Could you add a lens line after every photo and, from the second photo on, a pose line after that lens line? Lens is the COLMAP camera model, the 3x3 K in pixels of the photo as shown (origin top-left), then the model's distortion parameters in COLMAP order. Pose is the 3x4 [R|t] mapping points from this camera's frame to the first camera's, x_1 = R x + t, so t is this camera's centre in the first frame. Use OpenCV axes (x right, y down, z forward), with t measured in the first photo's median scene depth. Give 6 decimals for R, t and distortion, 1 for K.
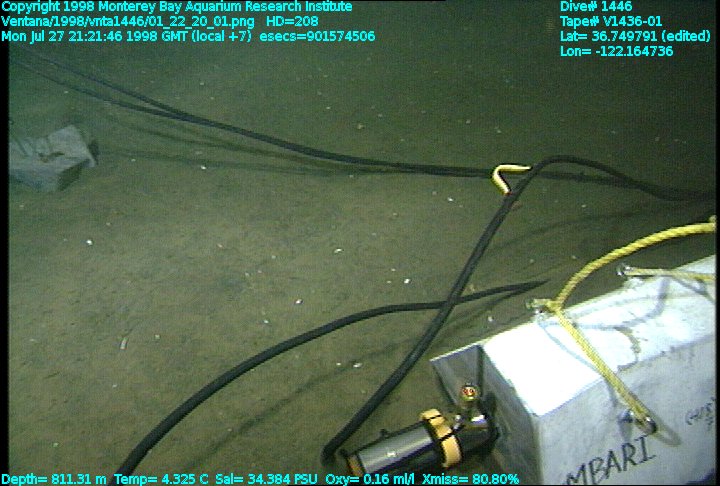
lens RADIAL K [[510.6, 0, 360.0], [0, 510.6, 243.0], [0, 0, 1]] dist [-0.040523, 0.110104]
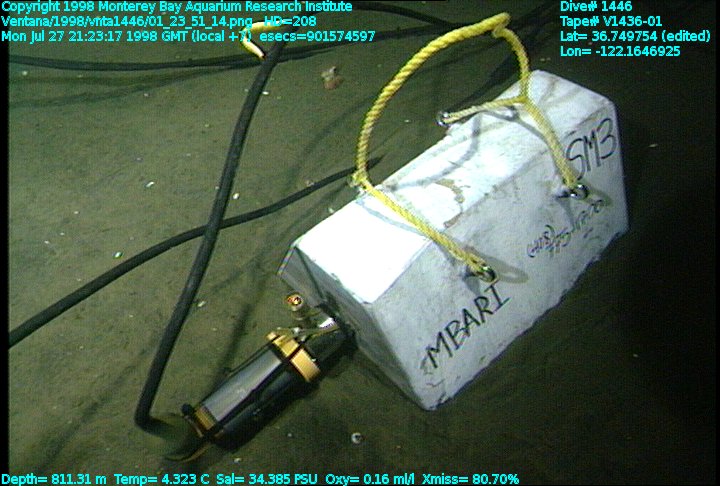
lens RADIAL K [[510.6, 0, 360.0], [0, 510.6, 243.0], [0, 0, 1]] dist [-0.040523, 0.110104]
pose [[0.943744, -0.290640, 0.157719, 0.184011], [0.260359, 0.947140, 0.187452, 0.058481], [-0.203863, -0.135843, 0.969529, 0.131840]]
